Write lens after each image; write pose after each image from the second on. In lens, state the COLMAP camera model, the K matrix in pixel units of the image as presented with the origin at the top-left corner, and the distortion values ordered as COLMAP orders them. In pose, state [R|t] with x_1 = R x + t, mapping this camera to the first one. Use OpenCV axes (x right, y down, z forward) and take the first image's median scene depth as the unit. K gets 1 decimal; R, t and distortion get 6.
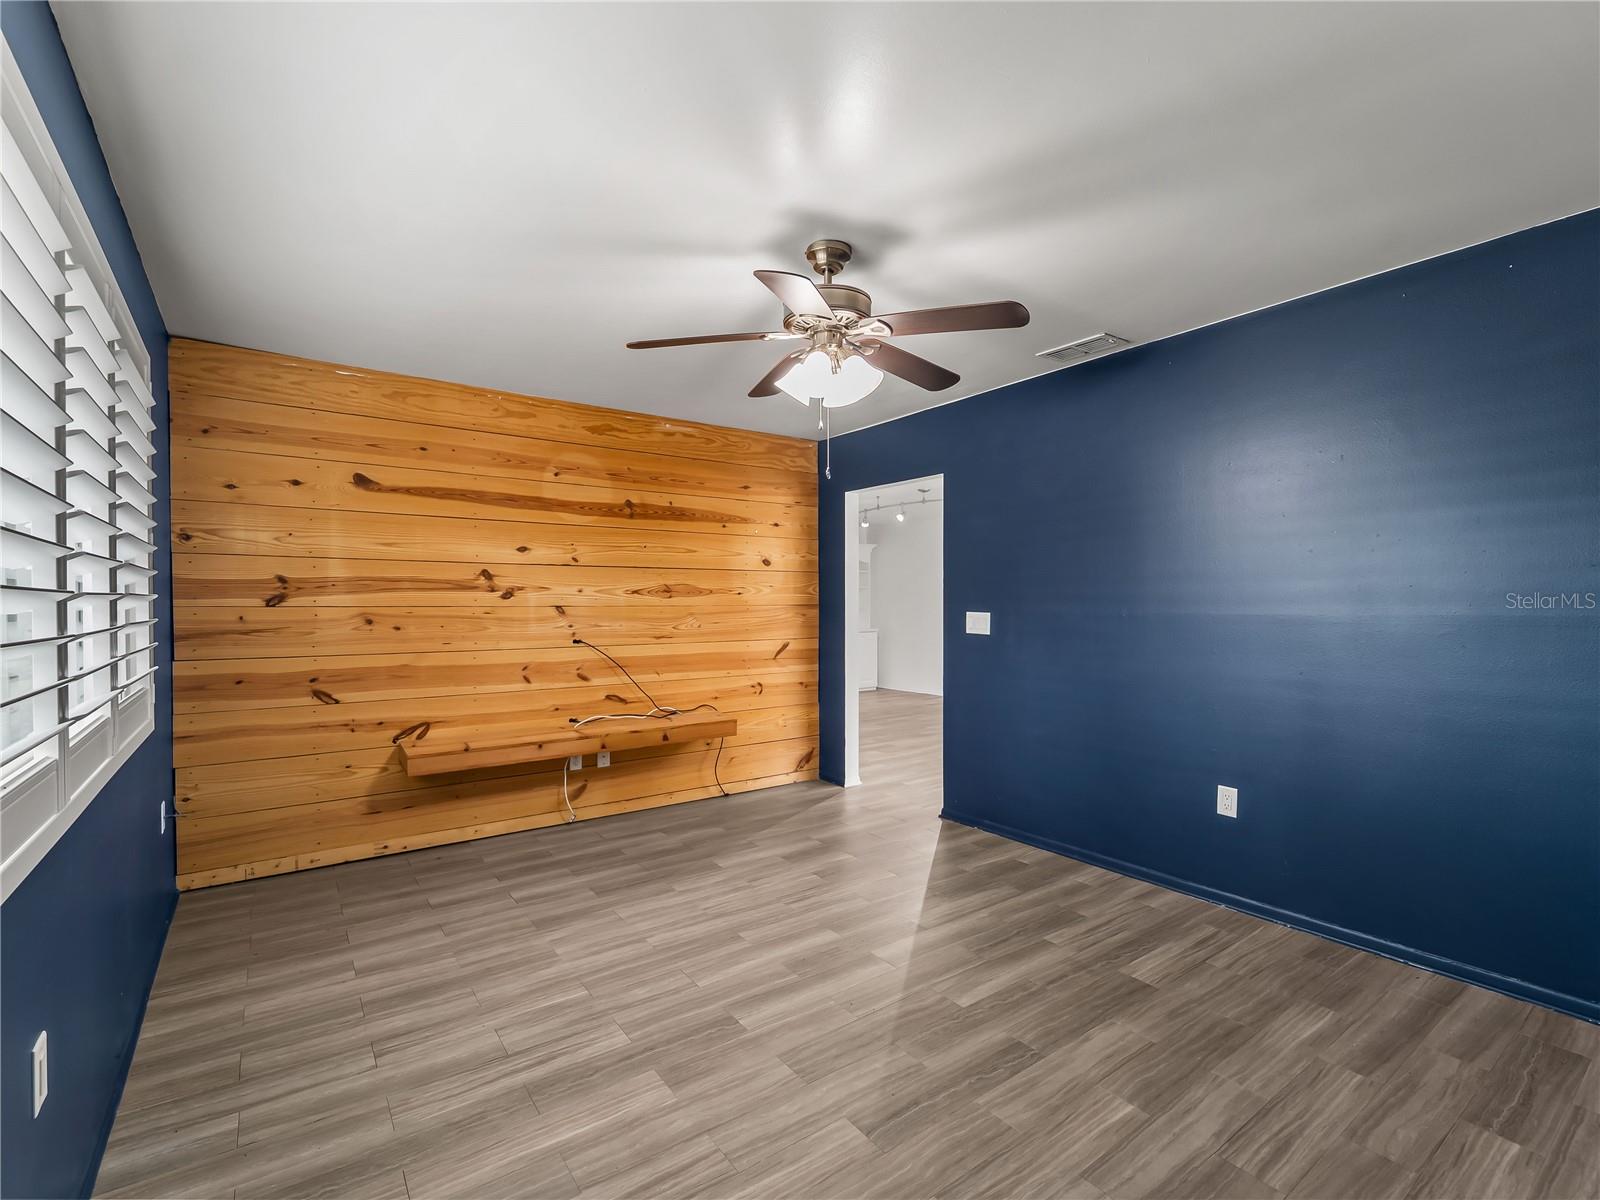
lens RADIAL K [[723.2, 0, 808.9], [0, 723.2, 608.7], [0, 0, 1]] dist [-0.002288, -0.001540]
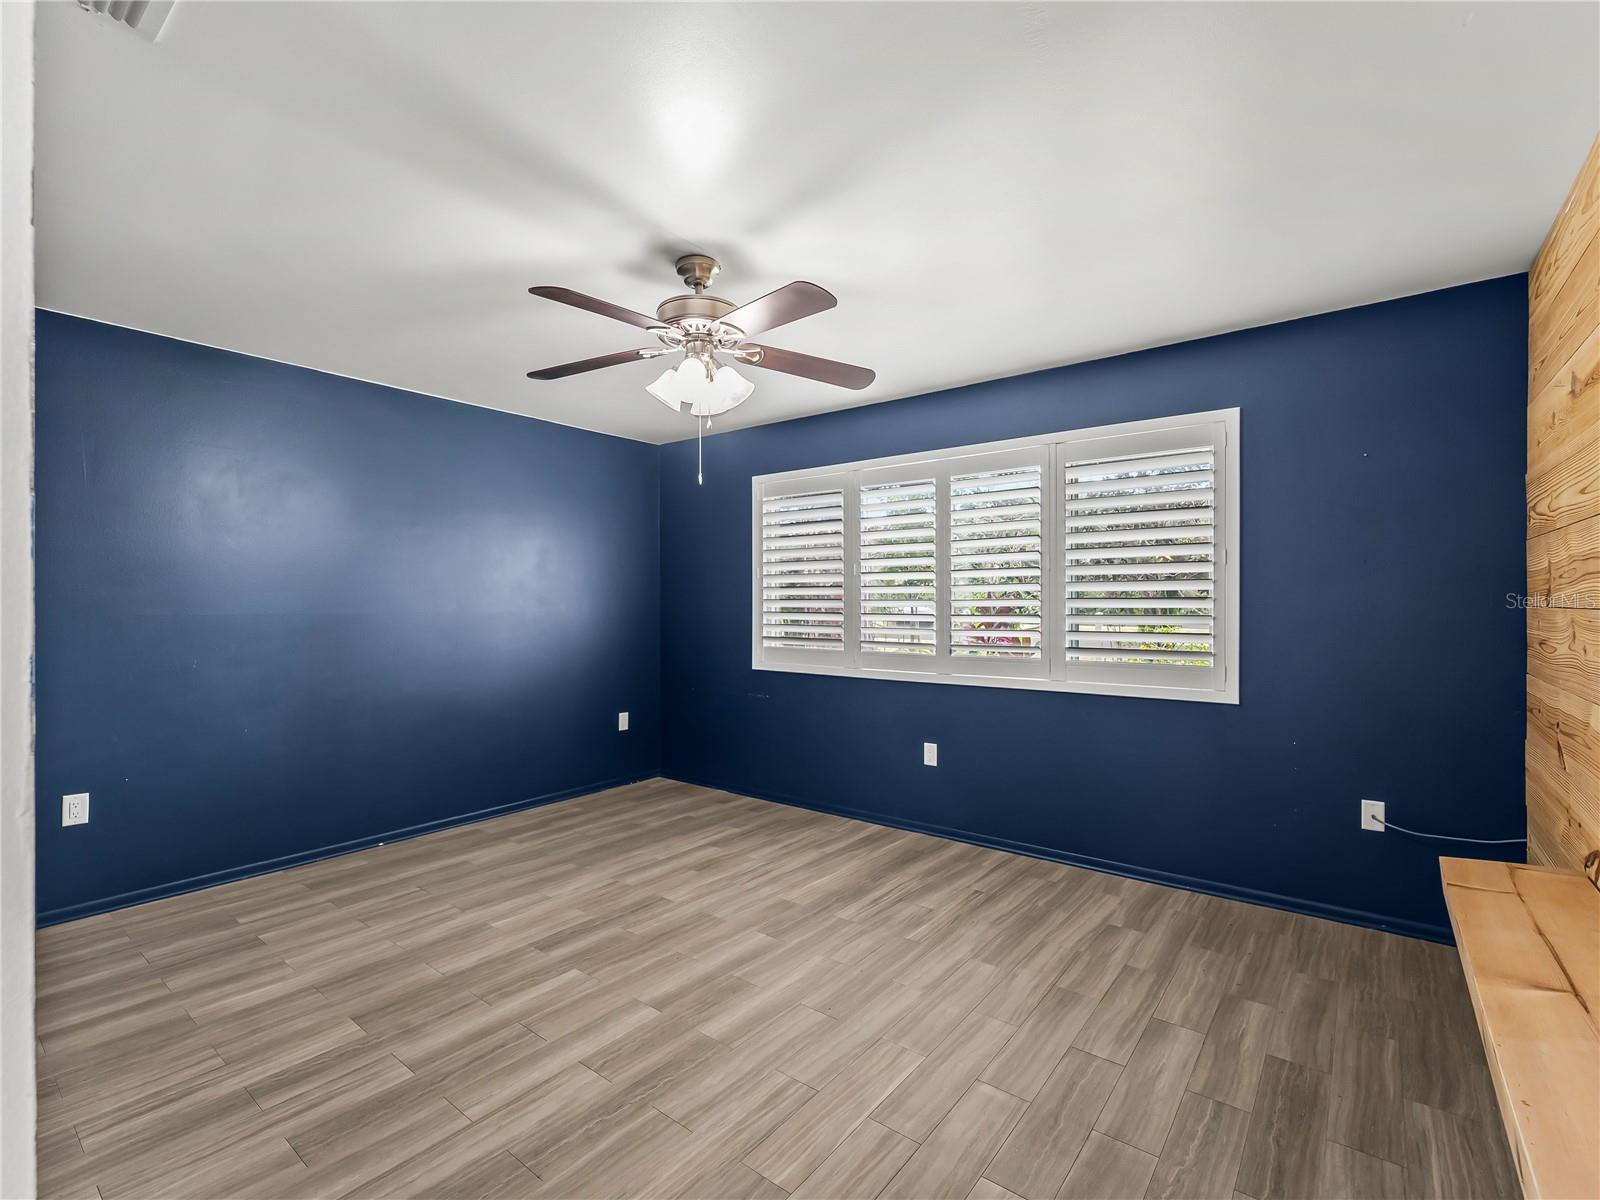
lens RADIAL K [[723.2, 0, 808.9], [0, 723.2, 608.7], [0, 0, 1]] dist [-0.002288, -0.001540]
pose [[-0.959933, 0.003598, -0.280206, 0.173236], [-0.000881, 0.999874, 0.015857, -0.019880], [0.280228, 0.015469, -0.959809, 2.098626]]
